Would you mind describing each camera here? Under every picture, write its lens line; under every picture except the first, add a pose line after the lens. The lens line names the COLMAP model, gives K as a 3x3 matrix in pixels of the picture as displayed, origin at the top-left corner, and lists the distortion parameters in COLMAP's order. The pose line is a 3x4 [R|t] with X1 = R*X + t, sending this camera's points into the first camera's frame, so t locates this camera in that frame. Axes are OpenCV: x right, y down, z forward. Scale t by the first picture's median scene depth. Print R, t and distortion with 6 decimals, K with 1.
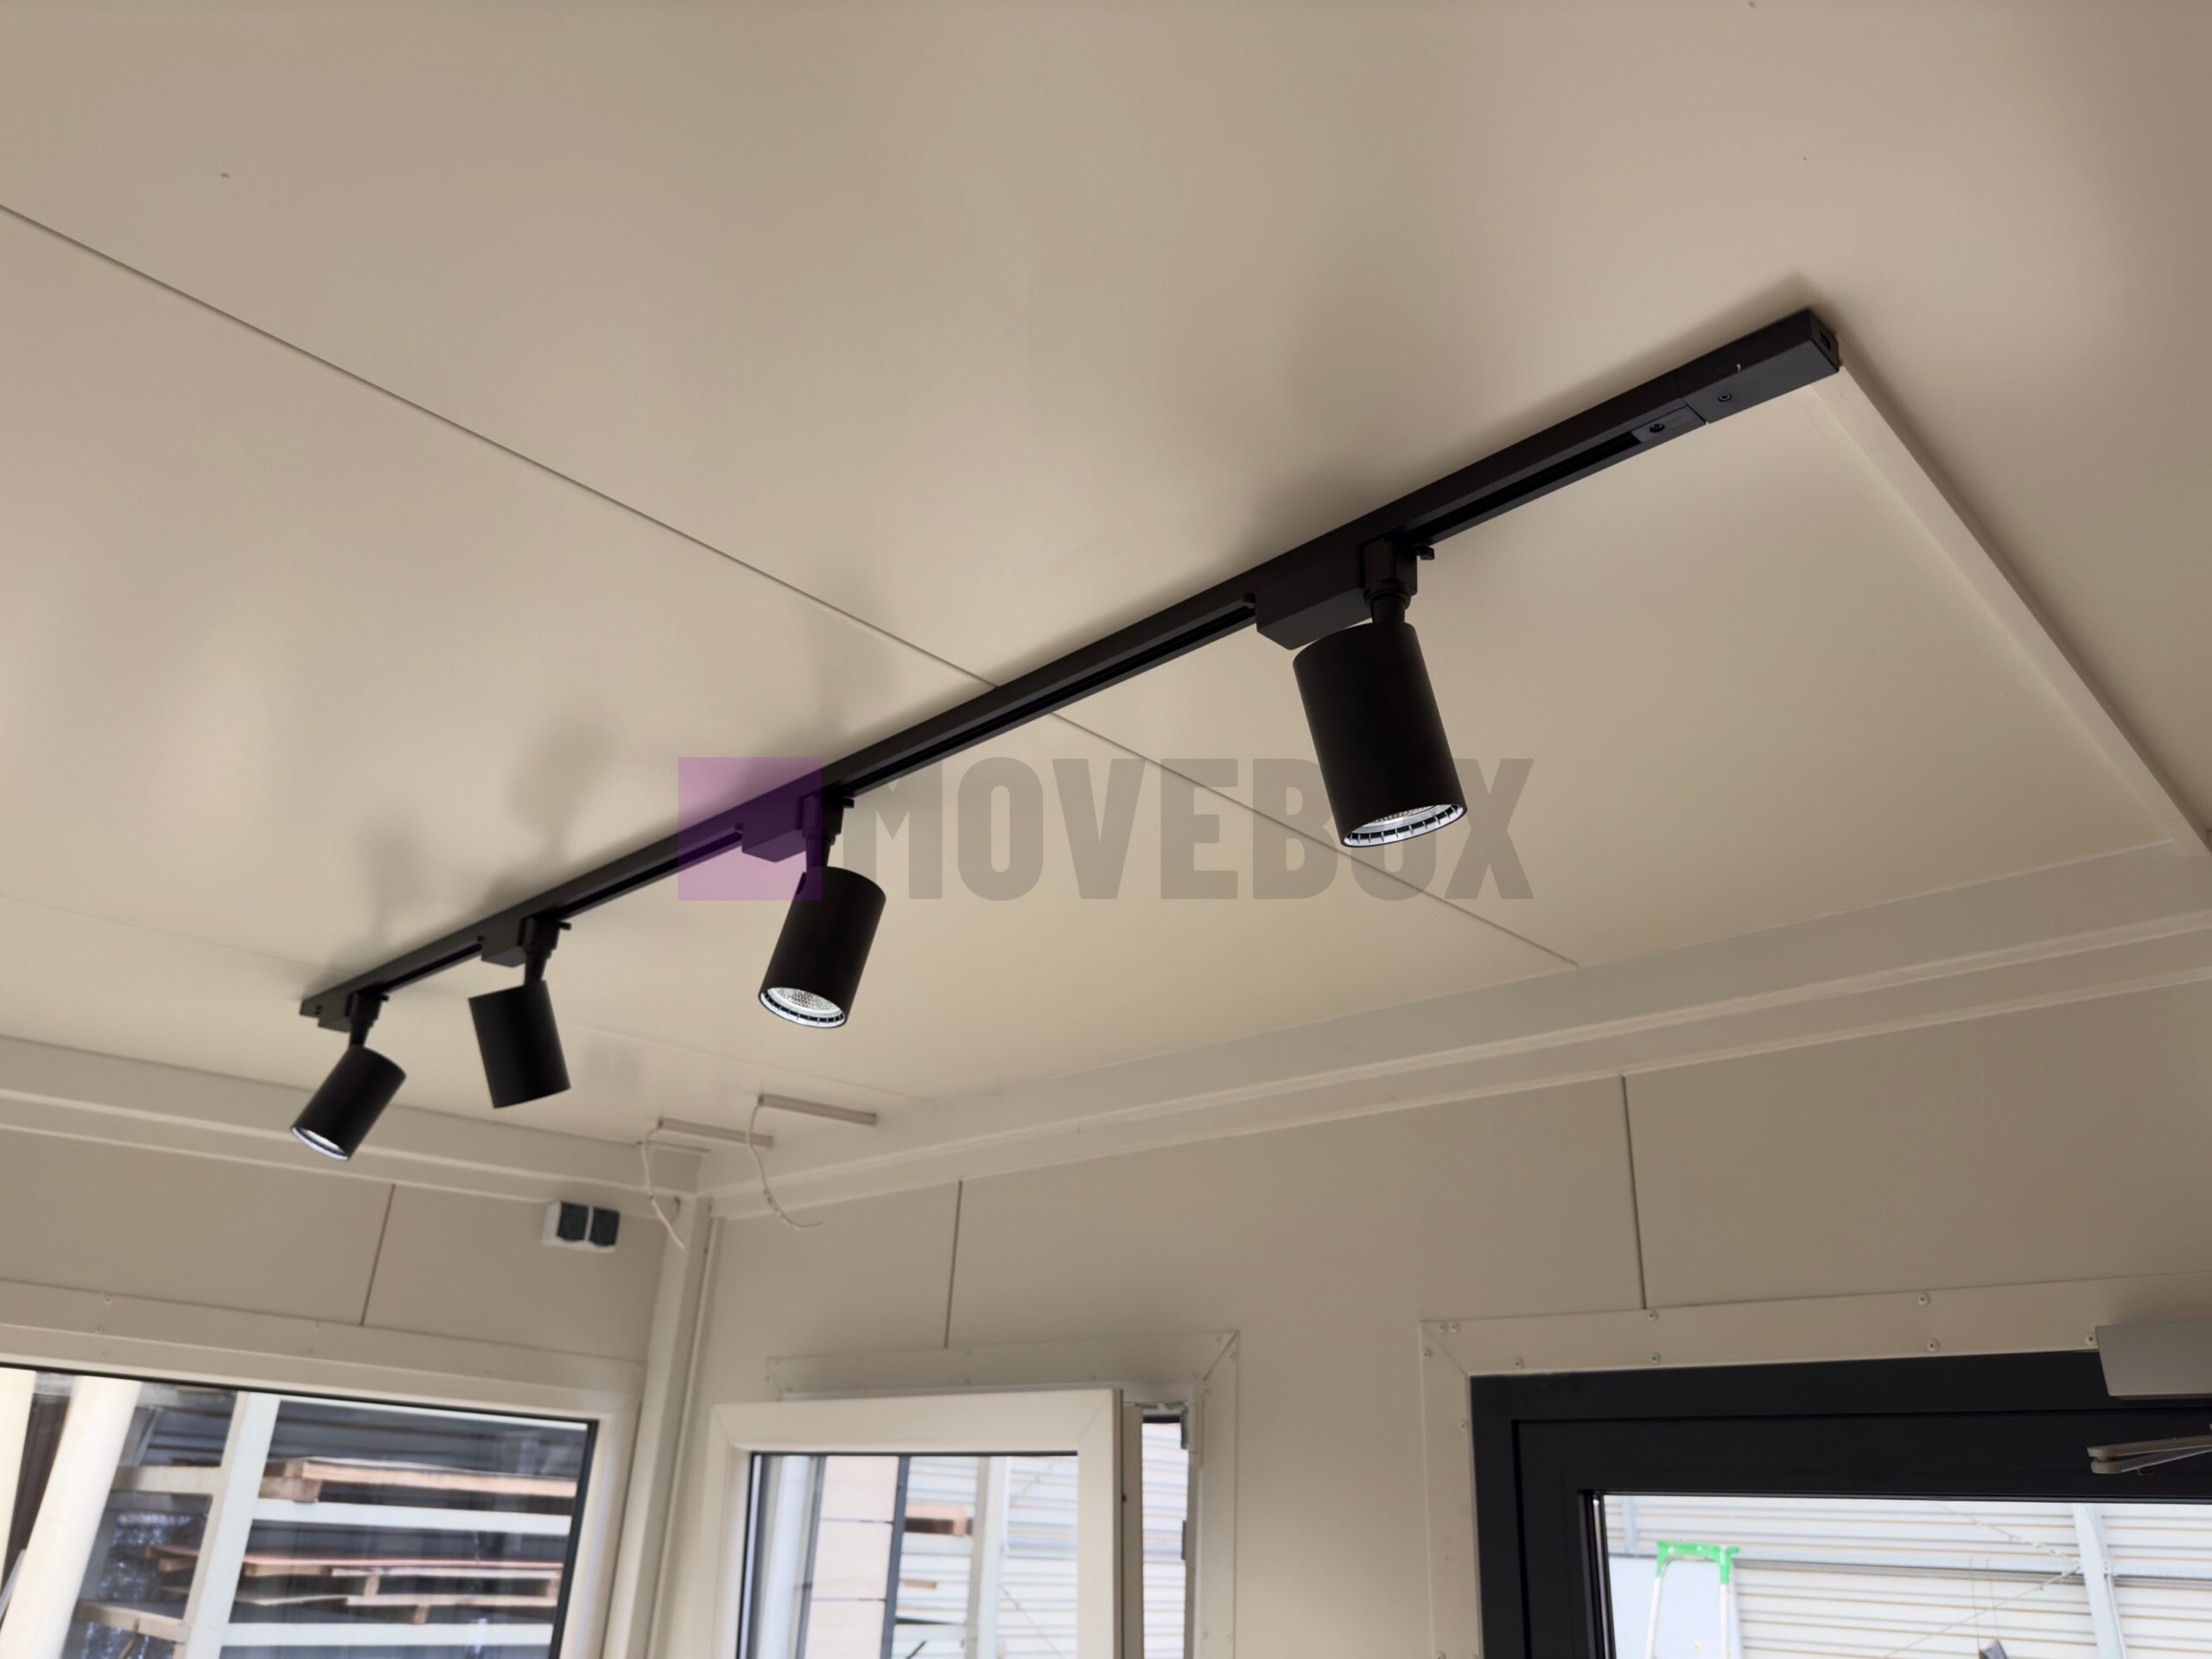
lens RADIAL K [[1569.8, 0, 1112.0], [0, 1569.8, 833.3], [0, 0, 1]] dist [0.004880, 0.001358]
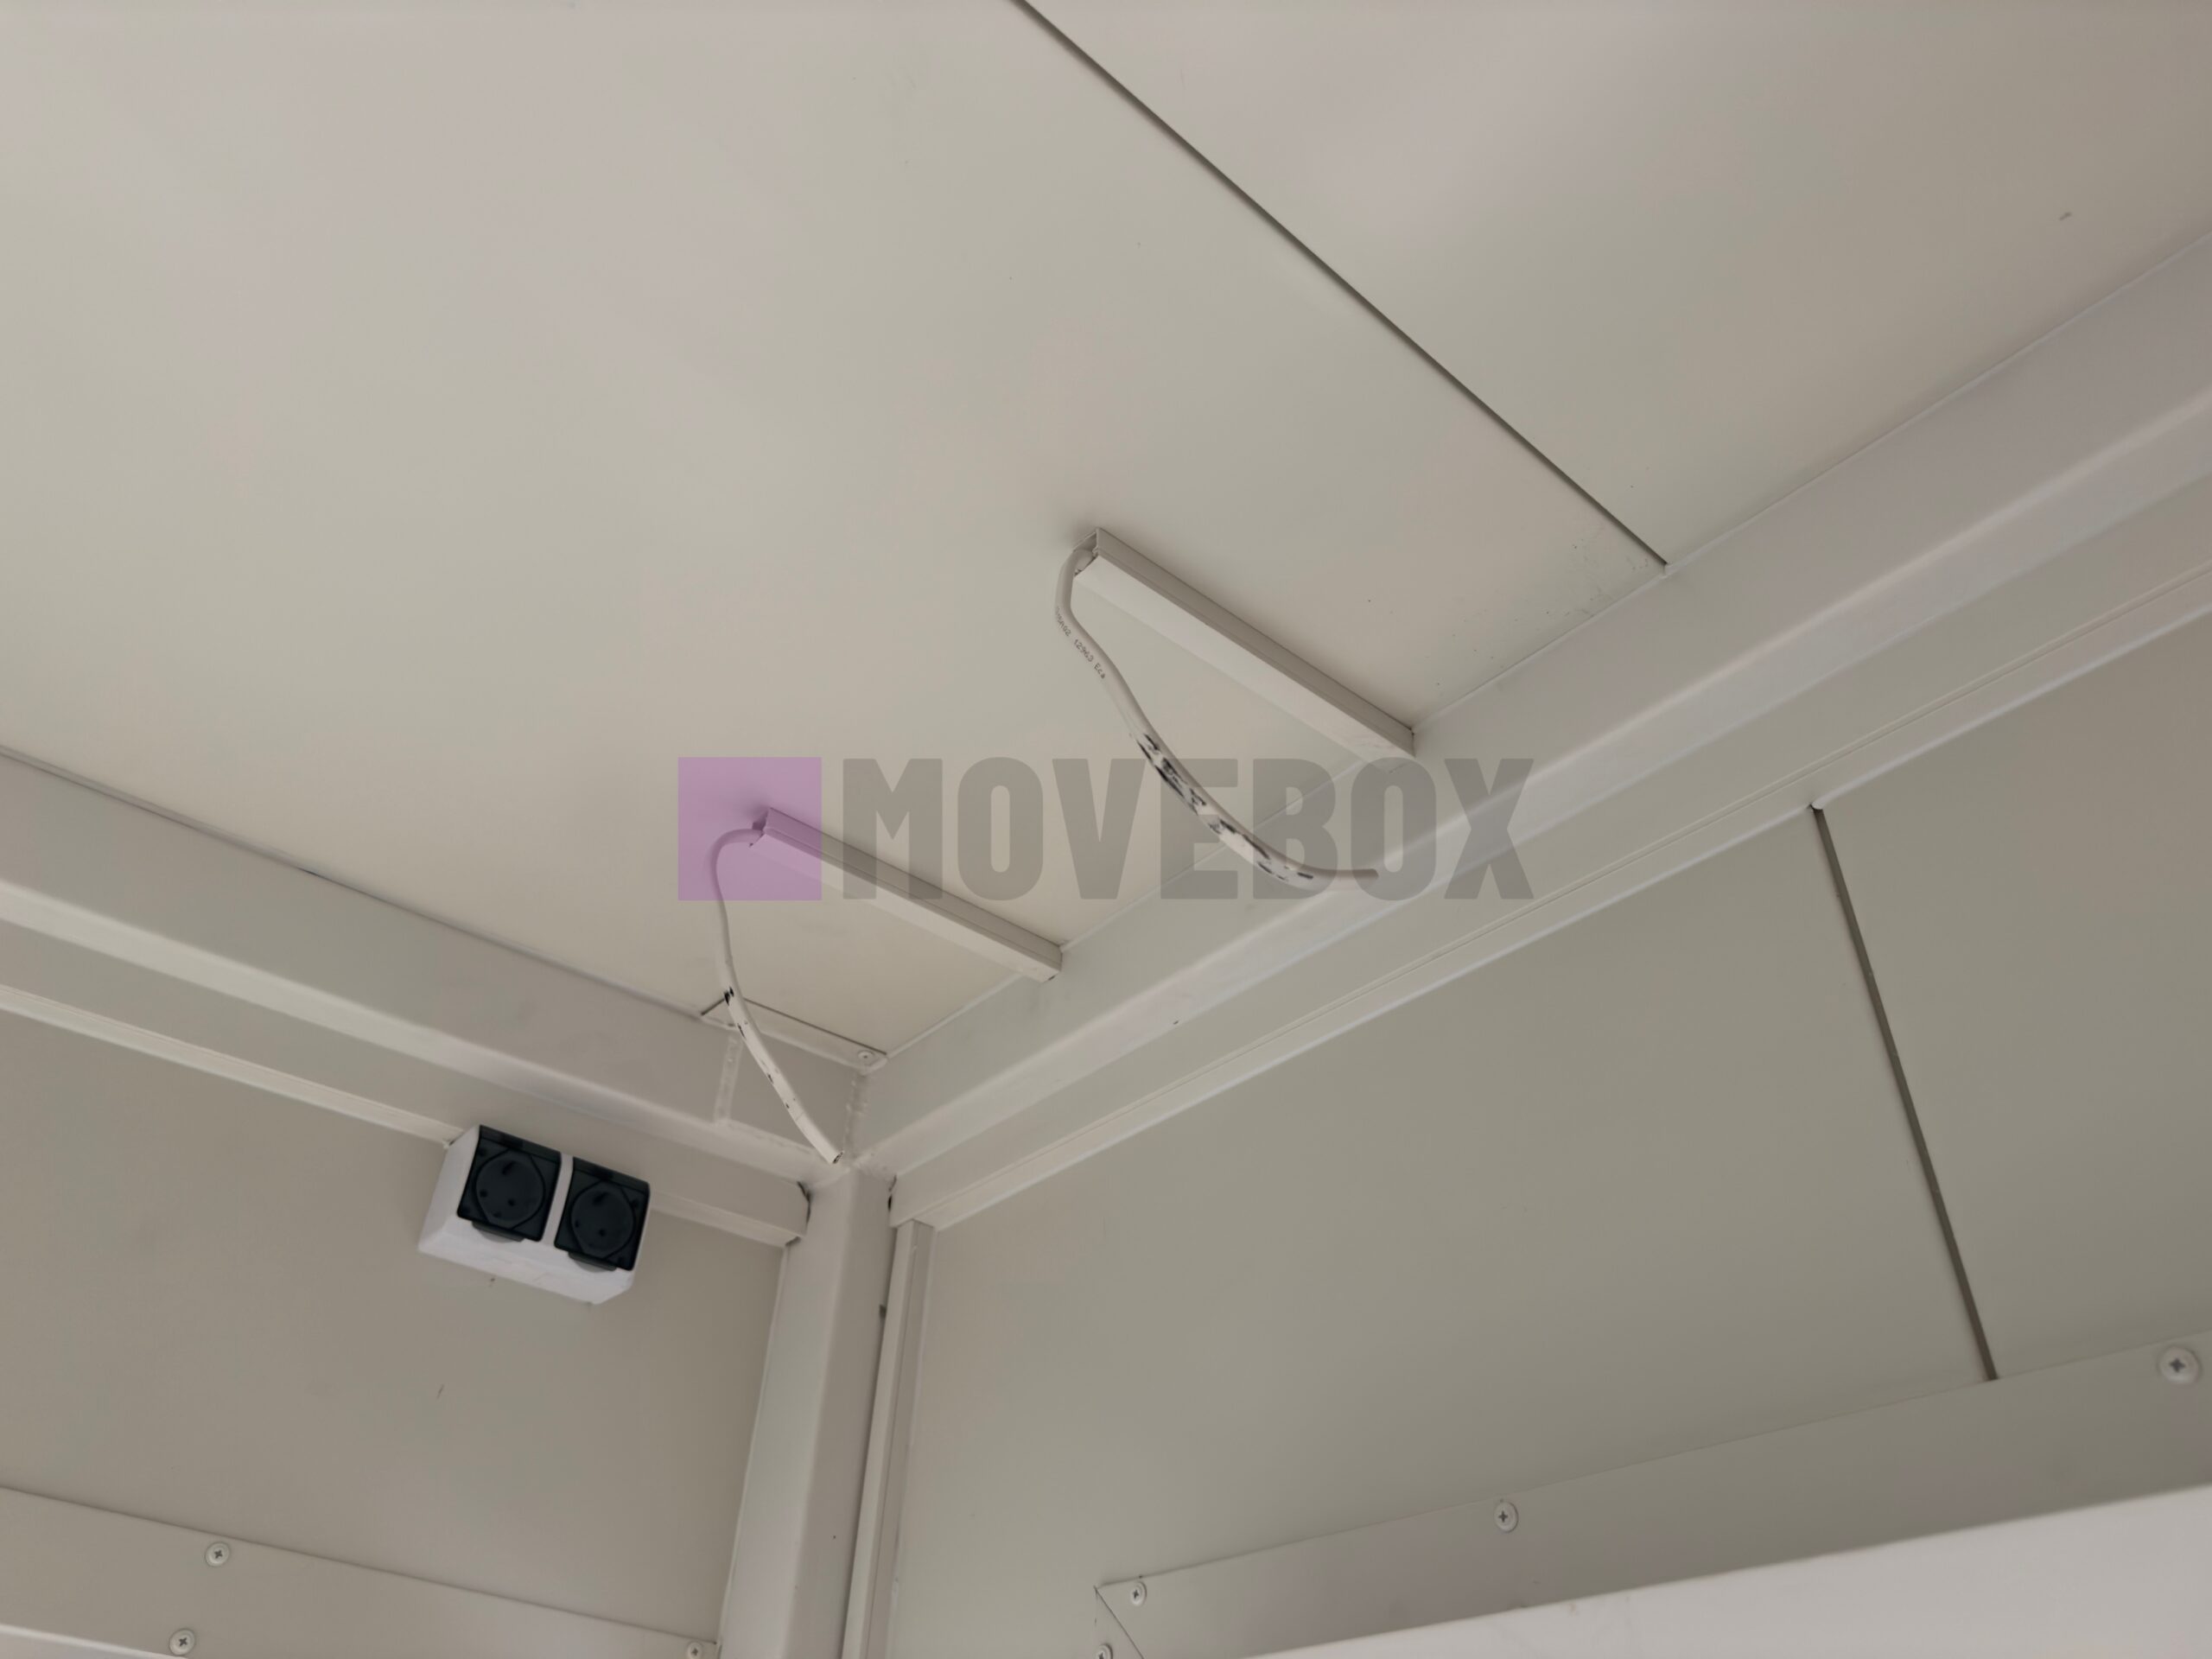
lens RADIAL K [[1569.8, 0, 1103.3], [0, 1569.8, 822.2], [0, 0, 1]] dist [0.004880, 0.001358]
pose [[0.994911, -0.061806, -0.079581, -0.176887], [0.041024, 0.969824, -0.240330, 0.253857], [0.092033, 0.235842, 0.967424, 0.645760]]
